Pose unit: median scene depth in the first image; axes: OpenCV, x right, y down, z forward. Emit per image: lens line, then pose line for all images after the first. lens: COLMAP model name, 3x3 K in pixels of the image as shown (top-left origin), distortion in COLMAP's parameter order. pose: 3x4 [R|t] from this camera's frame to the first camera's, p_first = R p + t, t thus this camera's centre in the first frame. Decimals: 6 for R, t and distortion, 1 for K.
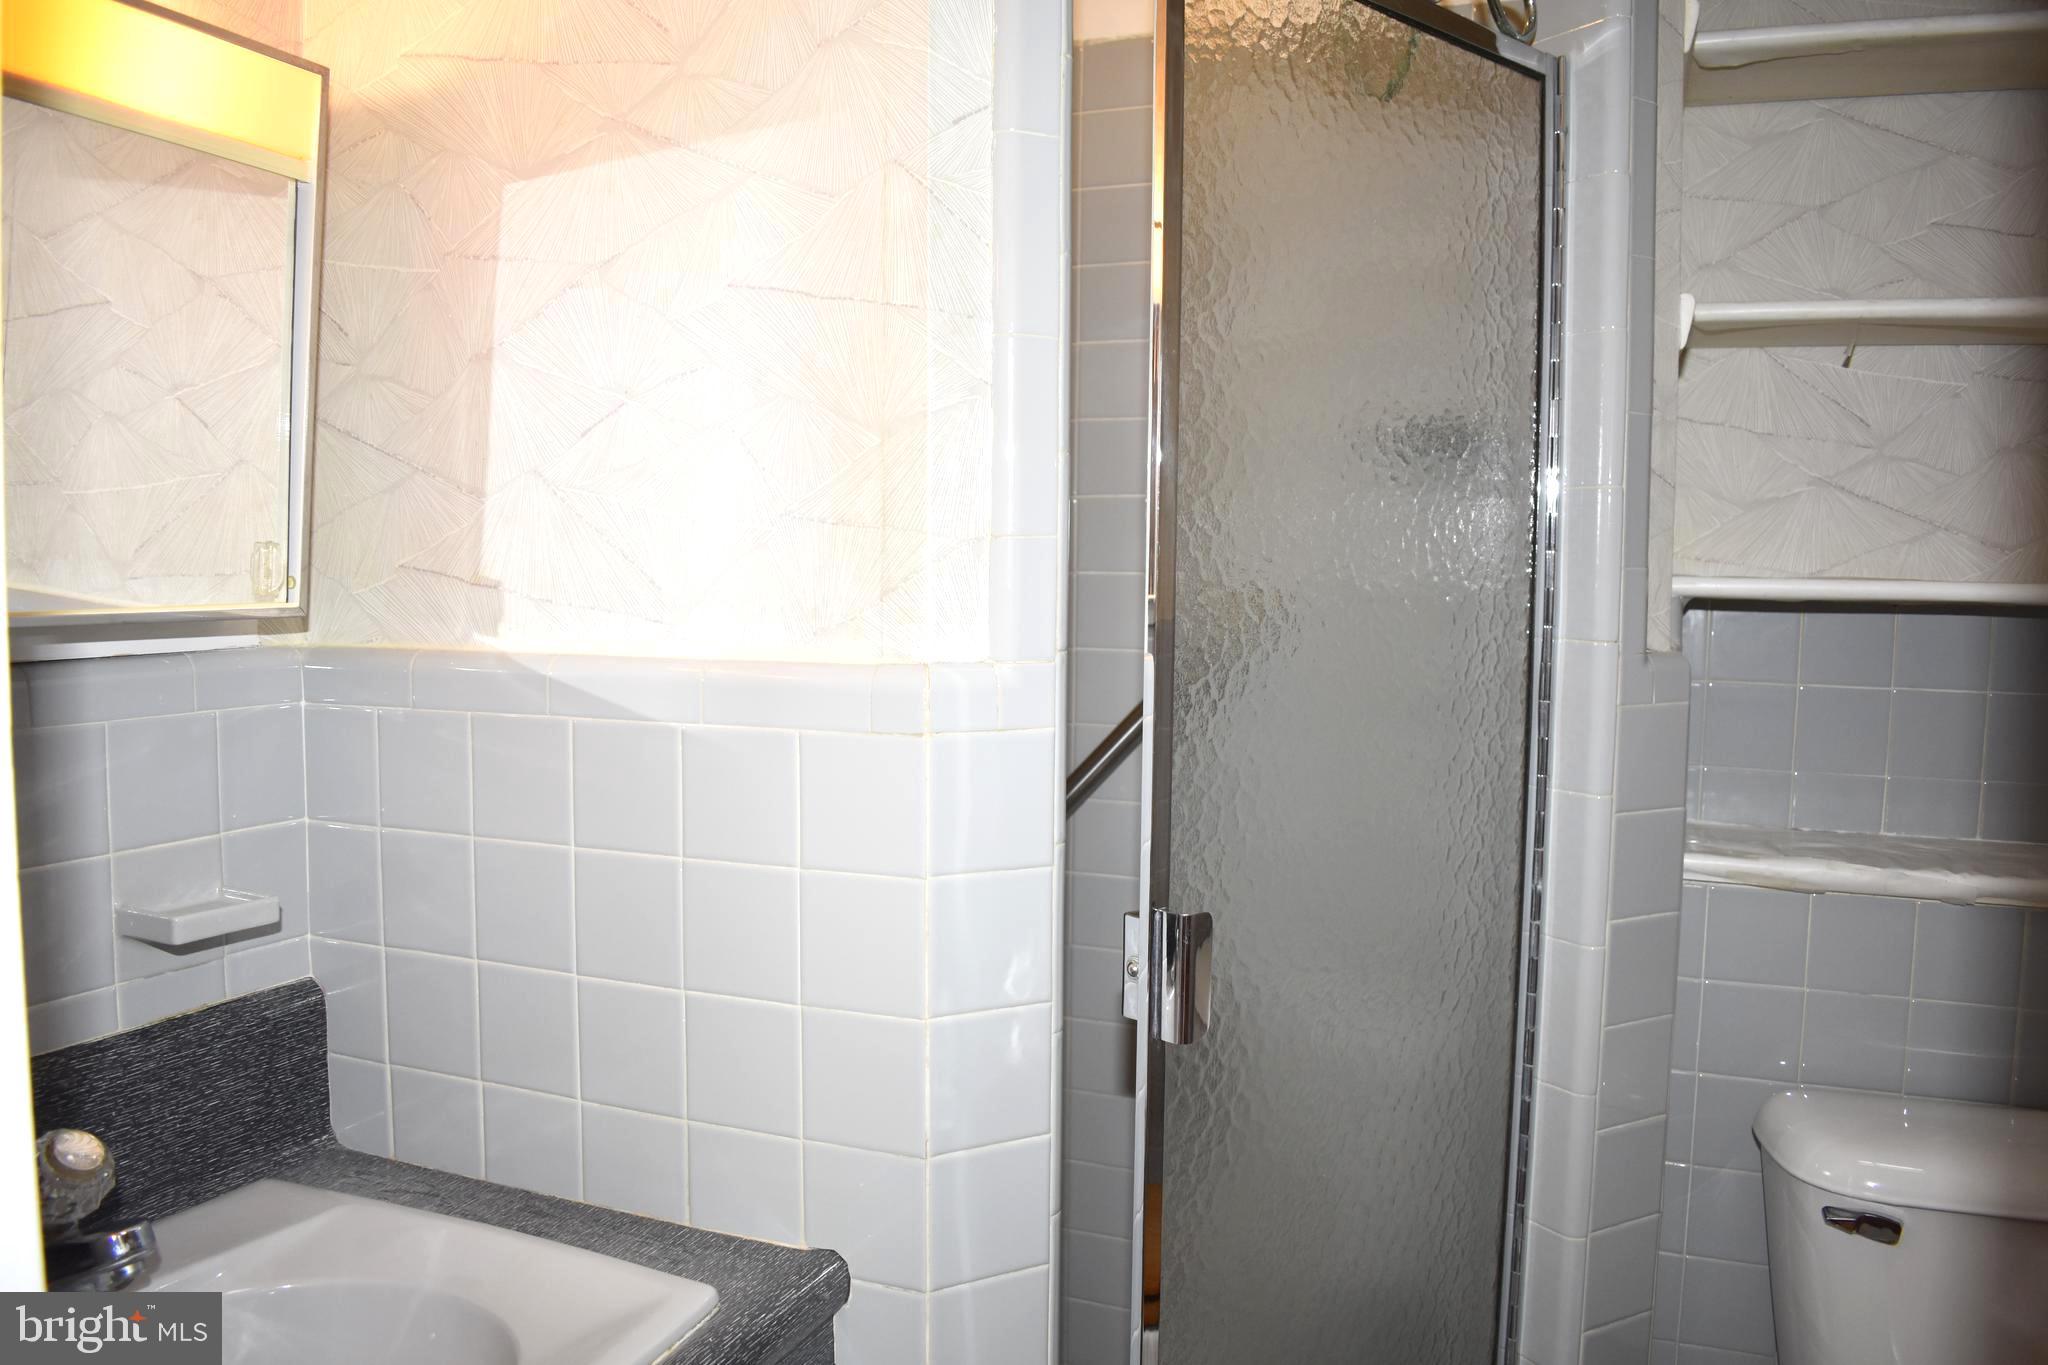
lens RADIAL K [[1596.7, 0, 1024.0], [0, 1596.7, 682.5], [0, 0, 1]] dist [-0.096358, 0.012134]
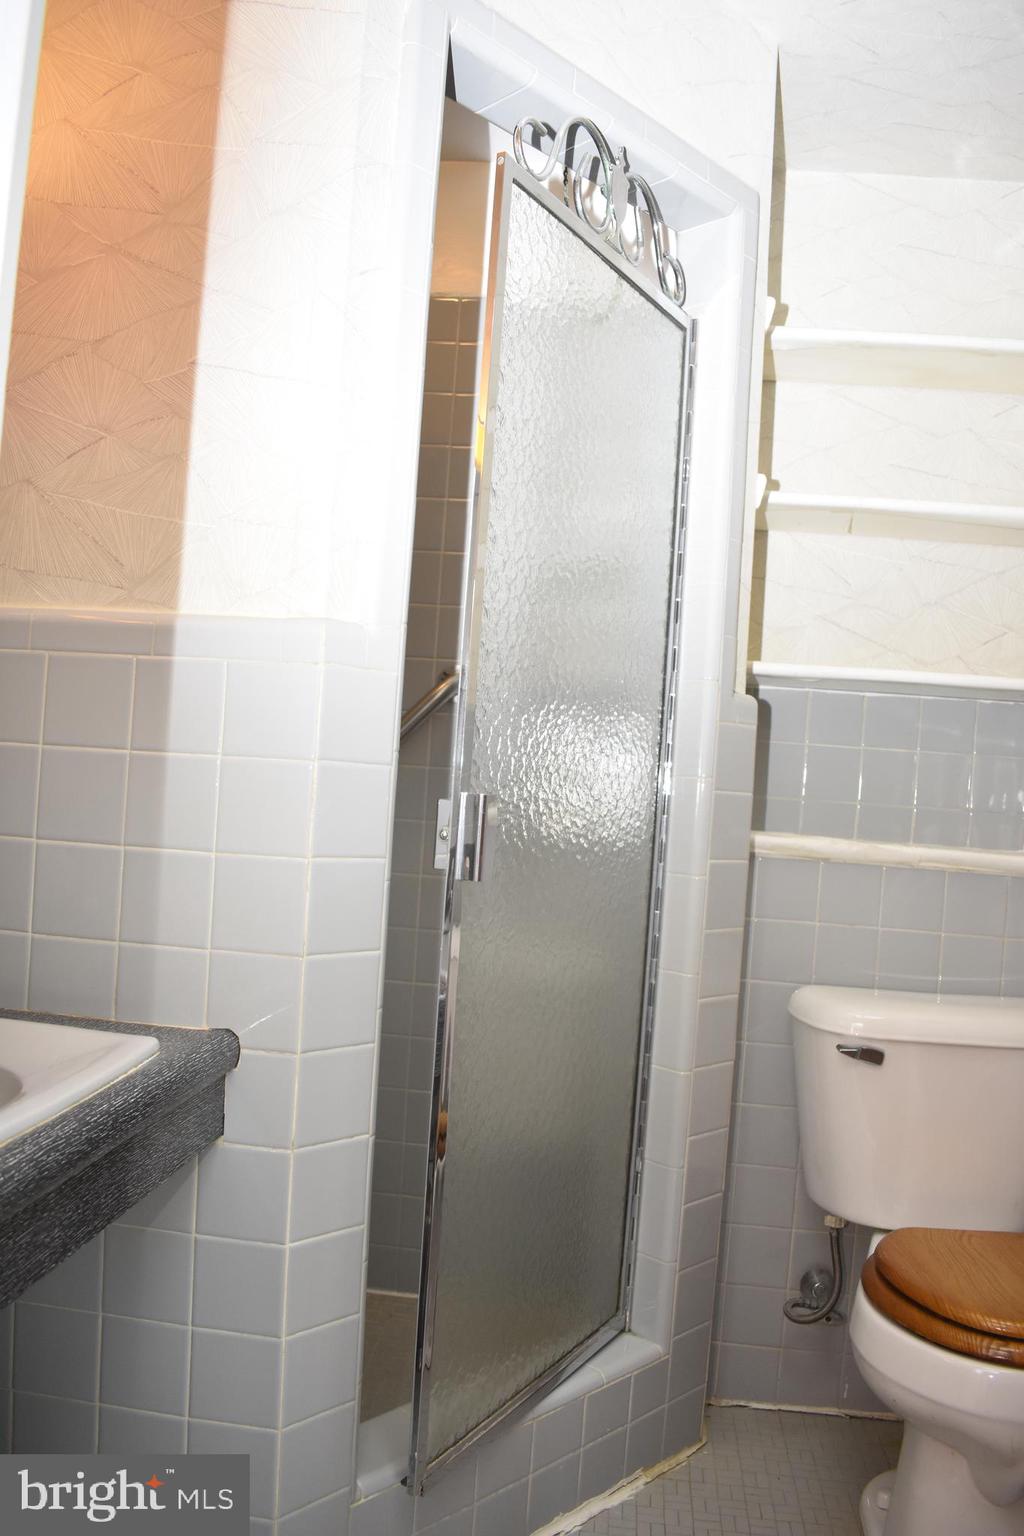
lens RADIAL K [[1197.6, 0, 512.0], [0, 1197.6, 768.0], [0, 0, 1]] dist [-0.096358, 0.012134]
pose [[0.959874, 0.055019, 0.274983, -0.180165], [-0.034067, 0.996180, -0.080402, 0.201886], [-0.278356, 0.067808, 0.958081, -0.104961]]
